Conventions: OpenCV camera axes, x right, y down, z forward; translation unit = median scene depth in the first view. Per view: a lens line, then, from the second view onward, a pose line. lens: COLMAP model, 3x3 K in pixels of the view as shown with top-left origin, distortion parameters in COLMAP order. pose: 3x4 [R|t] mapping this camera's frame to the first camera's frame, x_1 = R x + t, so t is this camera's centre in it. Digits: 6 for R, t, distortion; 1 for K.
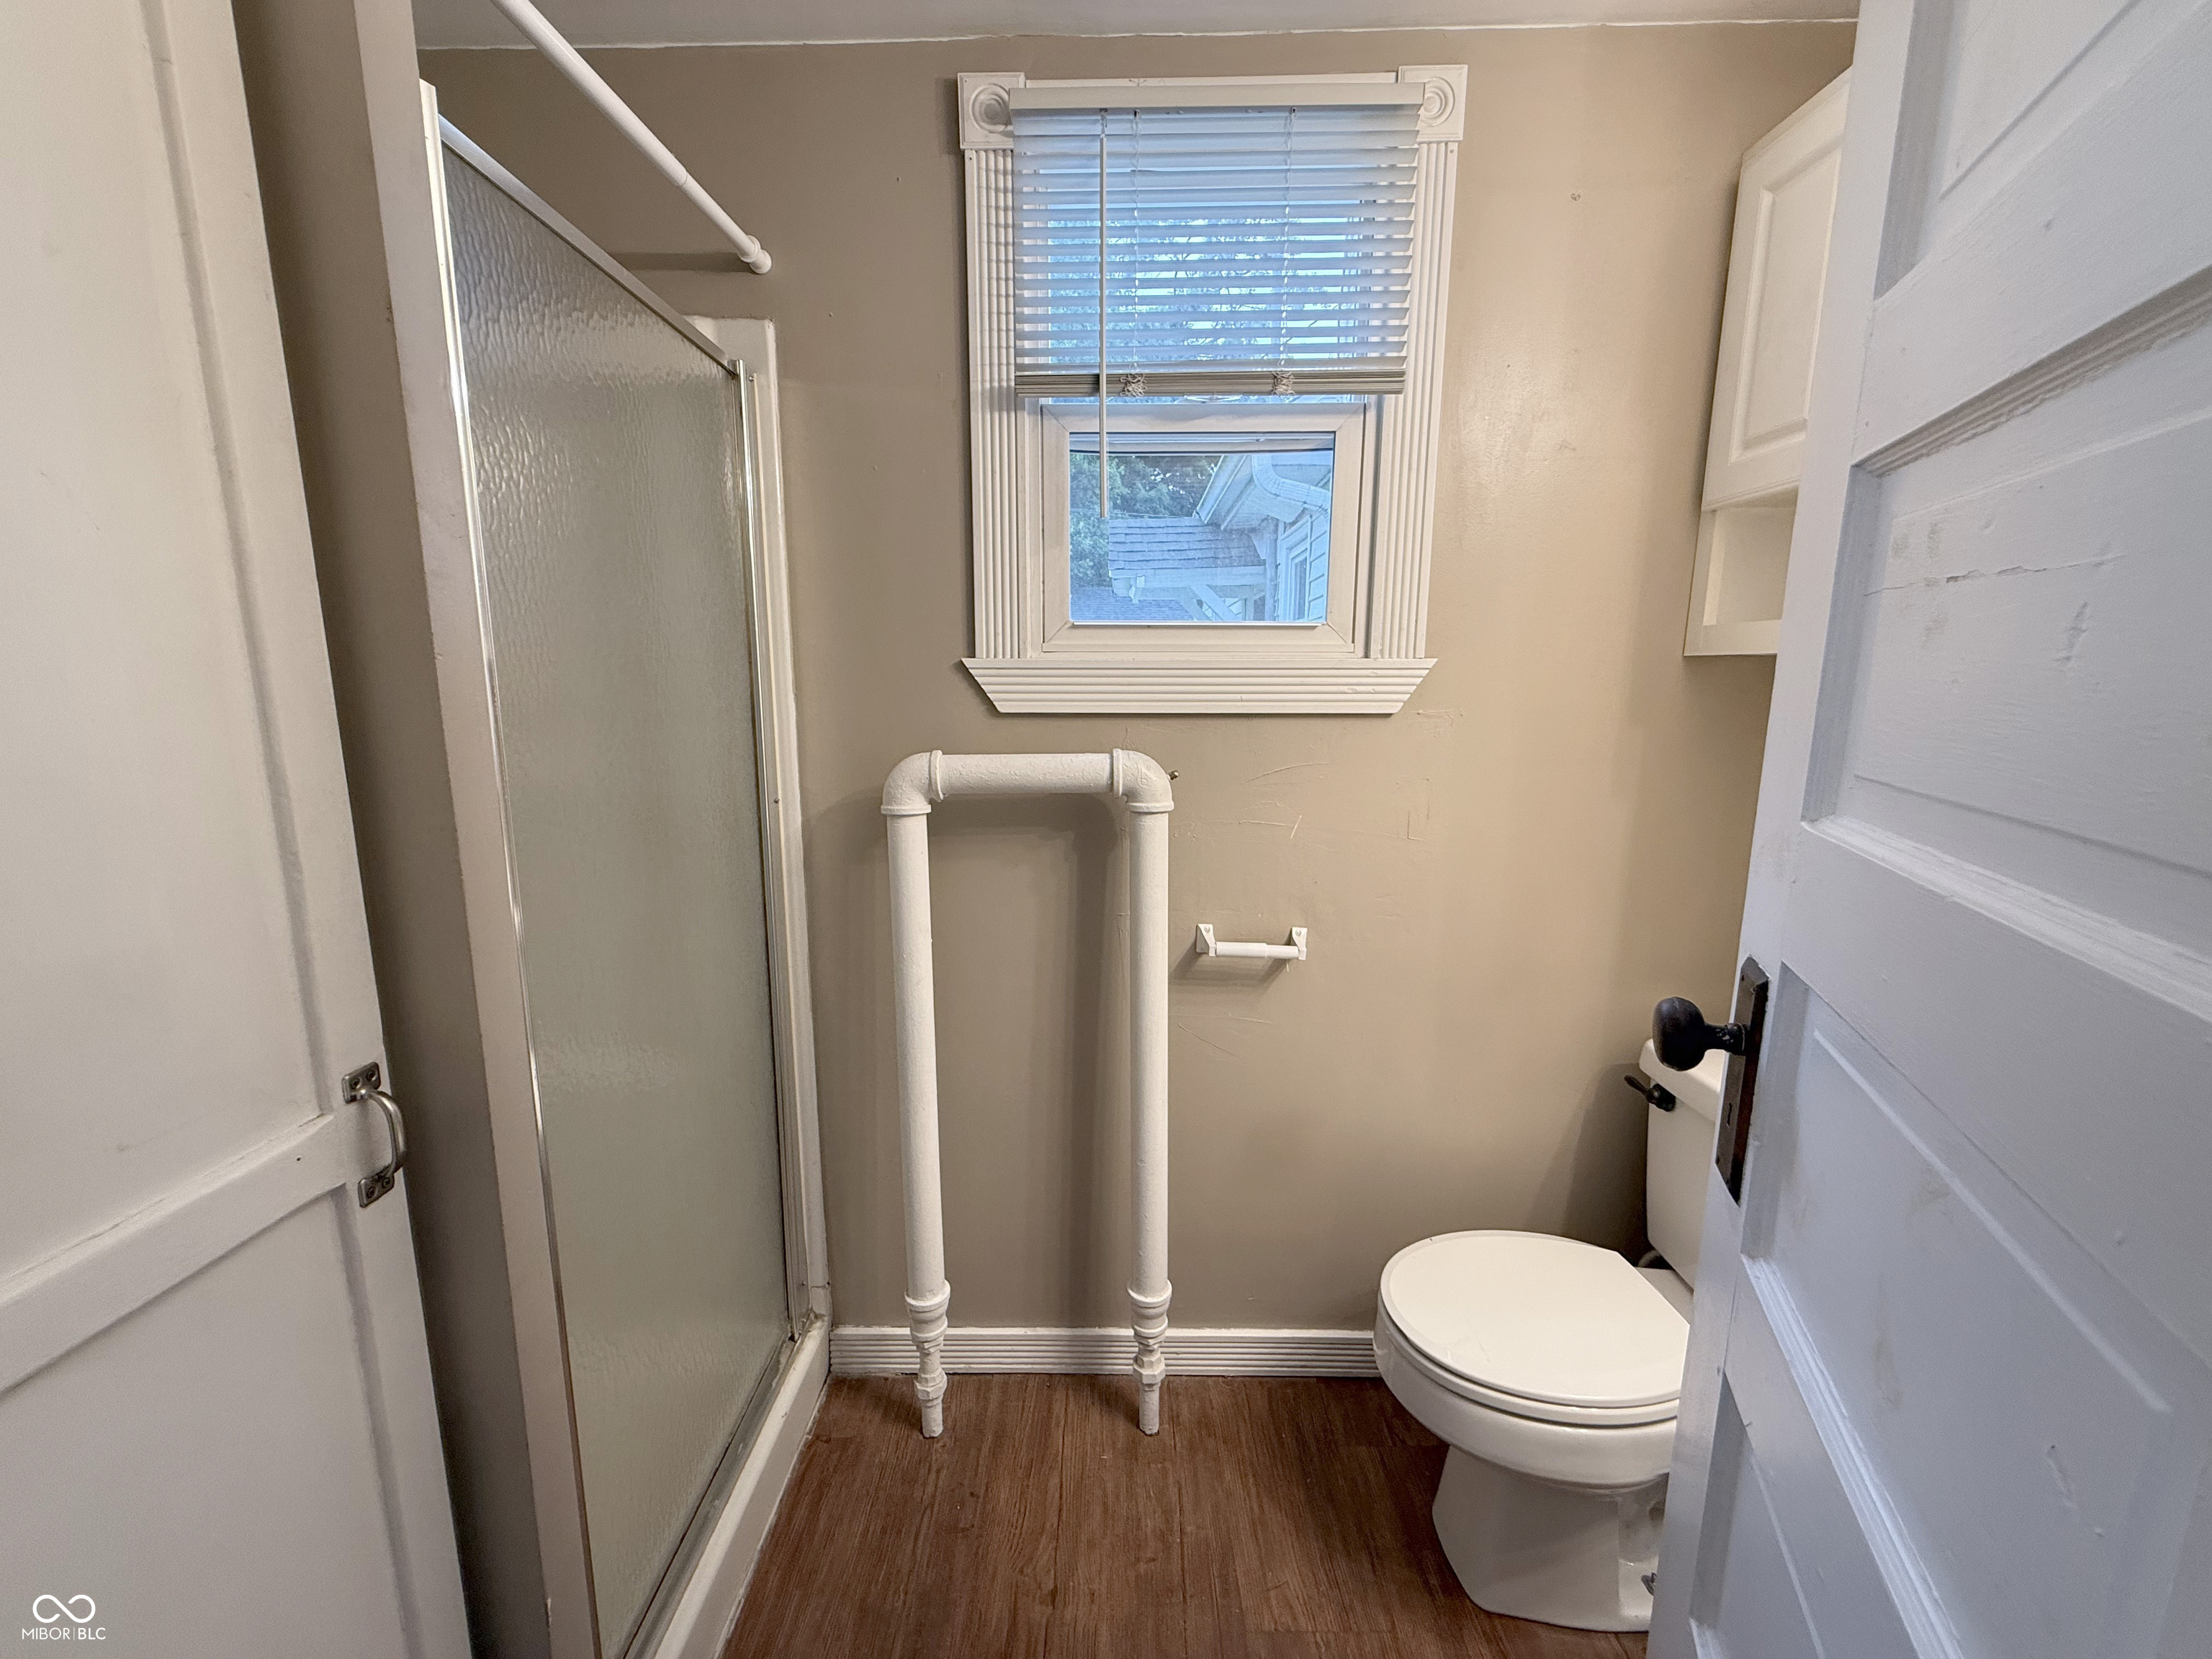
lens RADIAL K [[878.1, 0, 1102.1], [0, 878.1, 827.6], [0, 0, 1]] dist [0.000158, 0.000136]
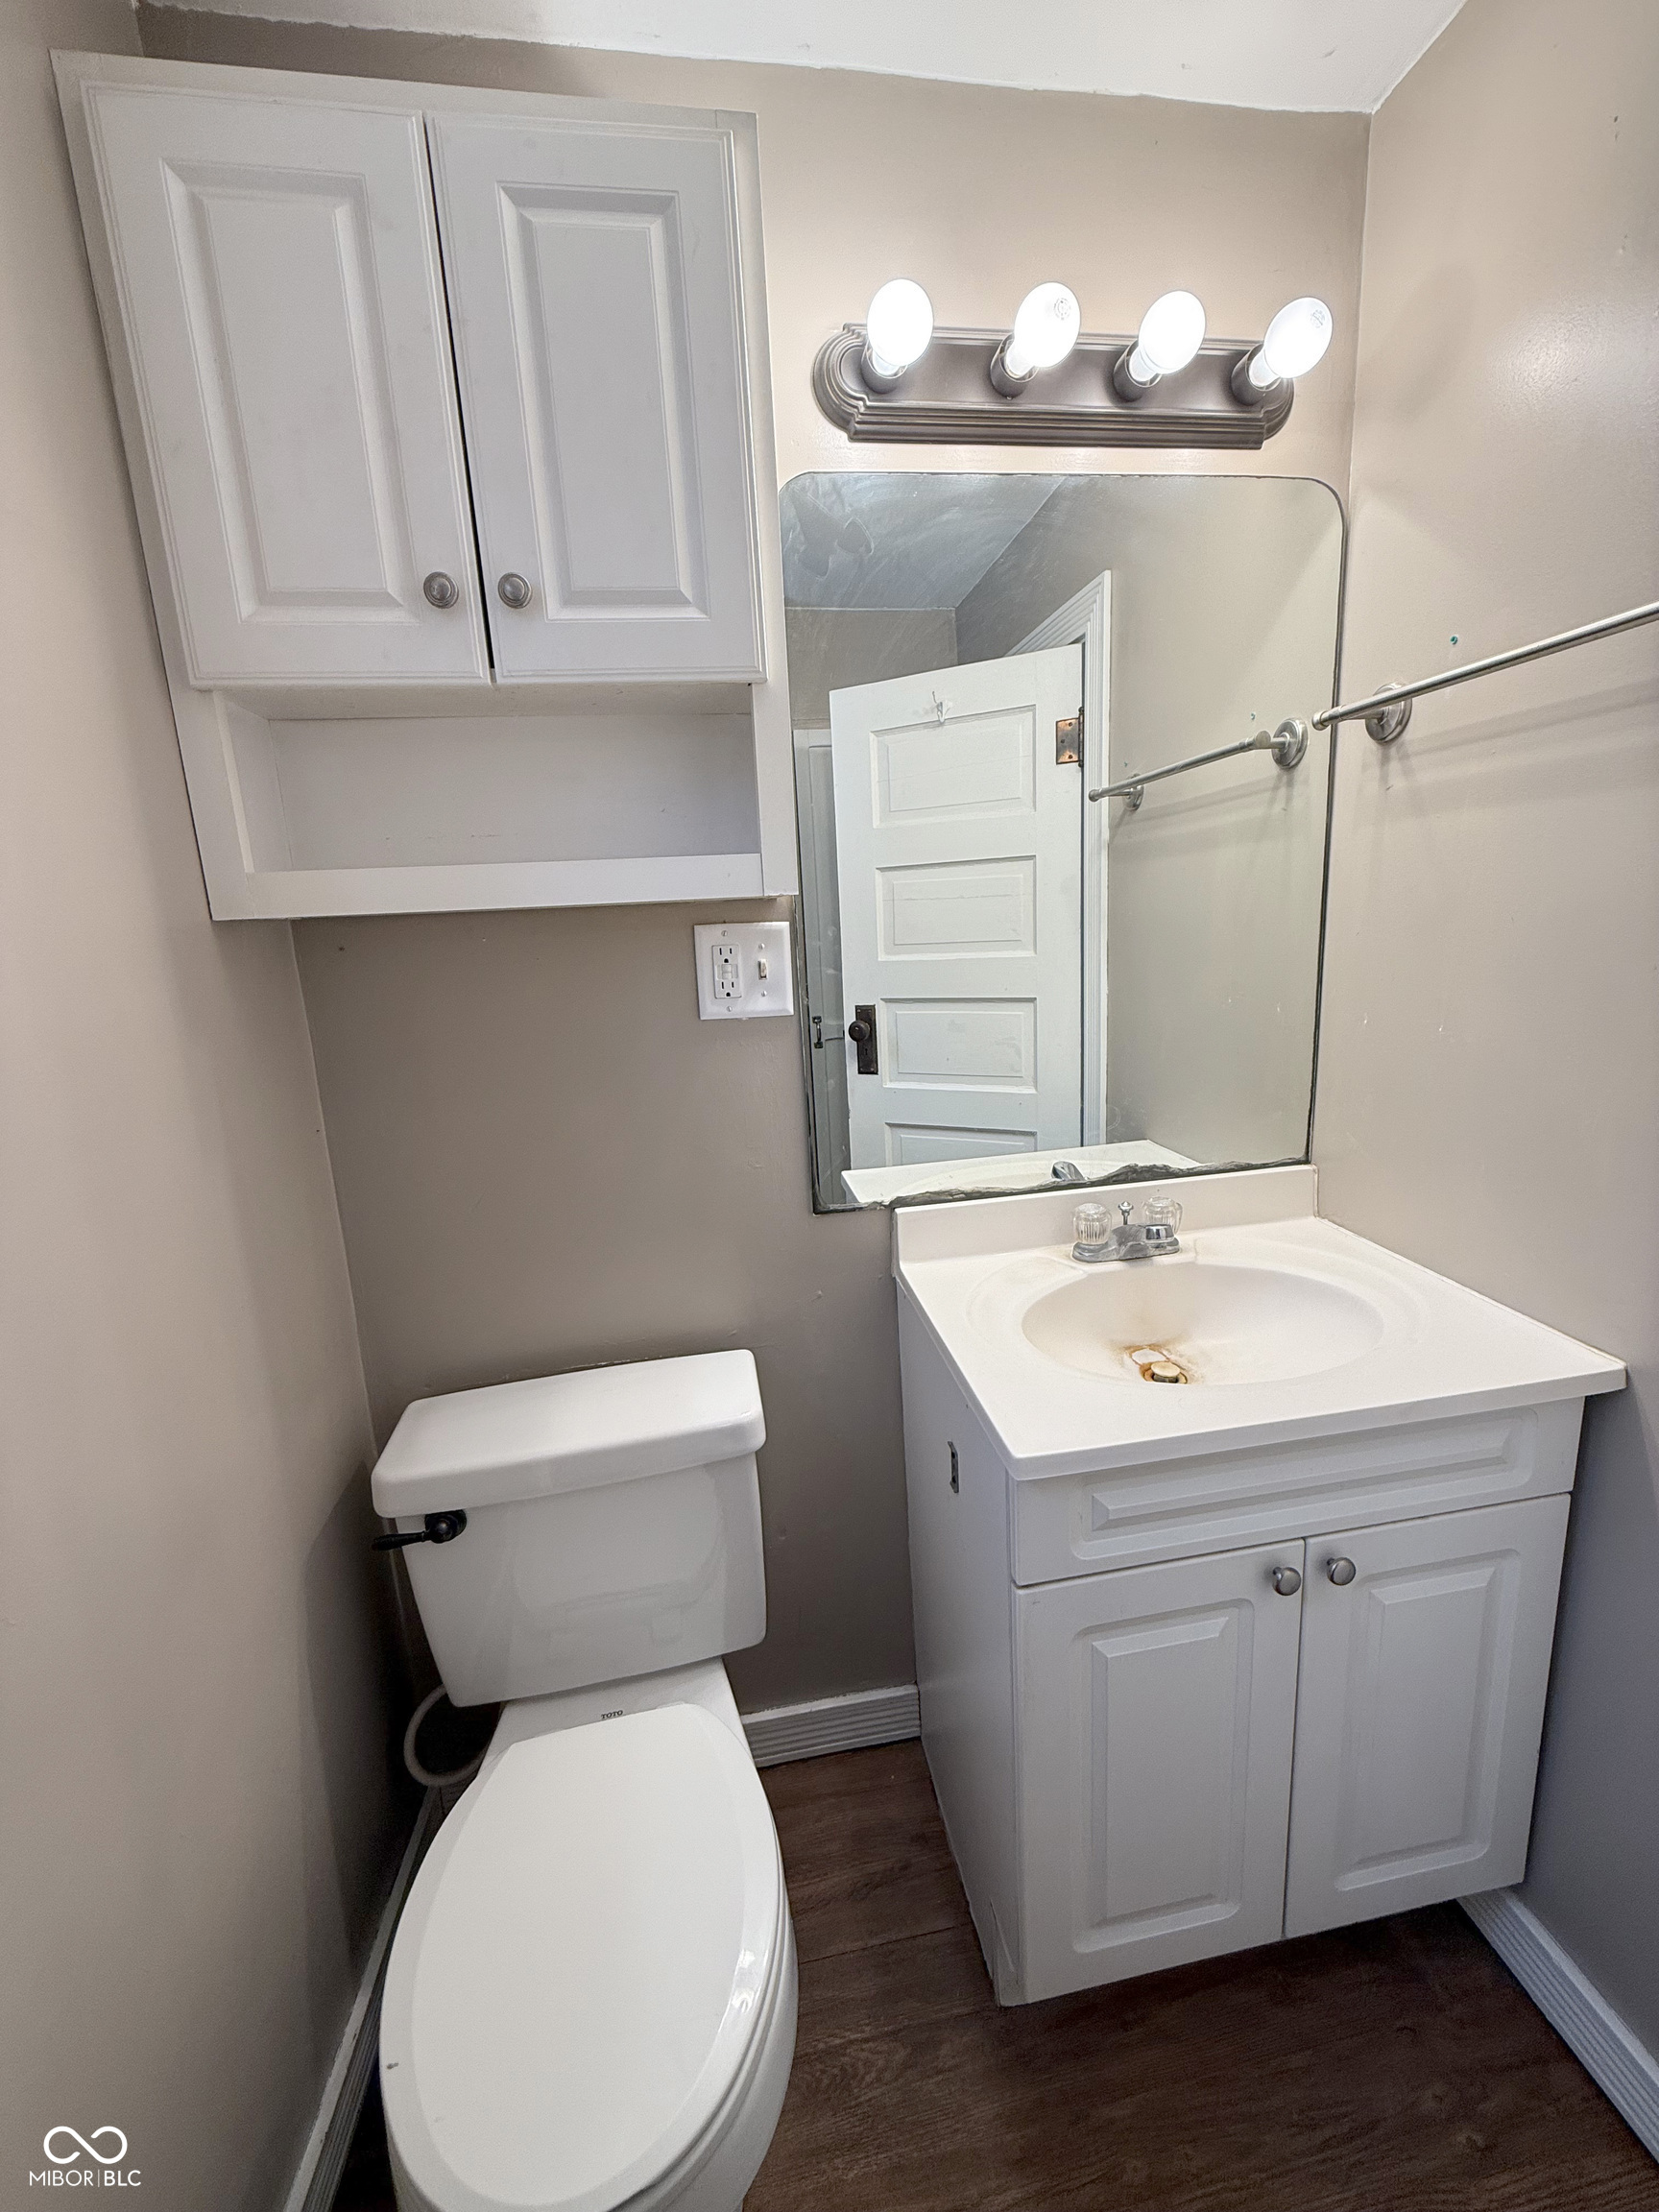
lens RADIAL K [[878.1, 0, 829.5], [0, 878.1, 1106.0], [0, 0, 1]] dist [0.000158, 0.000136]
pose [[-0.169386, -0.199603, 0.965125, -0.054348], [0.222153, 0.946341, 0.234707, -0.130354], [-0.960186, 0.254161, -0.115955, 0.747946]]
